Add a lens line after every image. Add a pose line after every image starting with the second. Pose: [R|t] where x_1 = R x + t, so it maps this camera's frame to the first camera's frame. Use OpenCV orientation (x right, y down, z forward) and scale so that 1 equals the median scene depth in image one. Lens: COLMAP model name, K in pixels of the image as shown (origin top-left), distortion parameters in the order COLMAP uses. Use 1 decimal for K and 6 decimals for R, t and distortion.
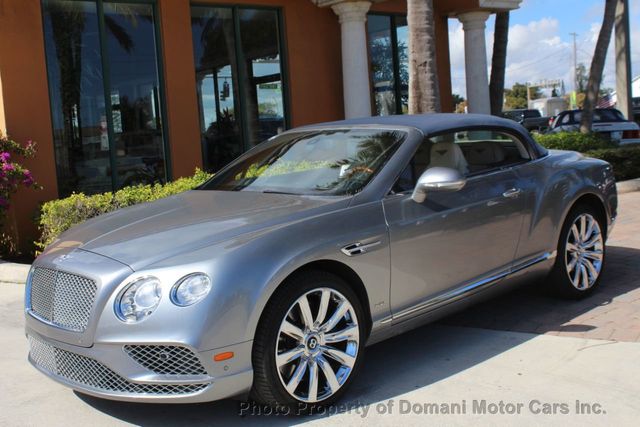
lens RADIAL K [[786.5, 0, 341.0], [0, 786.5, 212.7], [0, 0, 1]] dist [-0.023734, 0.000000]
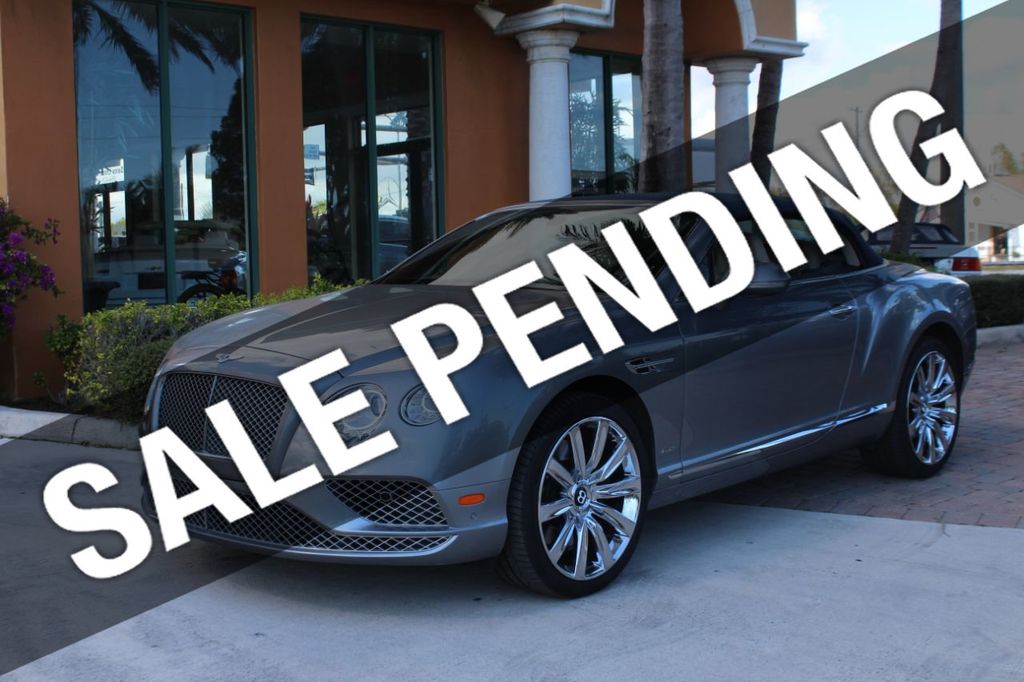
lens RADIAL K [[1344.9, 0, 545.3], [0, 1344.9, 326.2], [0, 0, 1]] dist [-0.023029, 0.000000]
pose [[0.996941, 0.041682, 0.066122, -0.106528], [-0.038226, 0.997878, -0.052701, 0.055478], [-0.068178, 0.050012, 0.996419, -0.139554]]
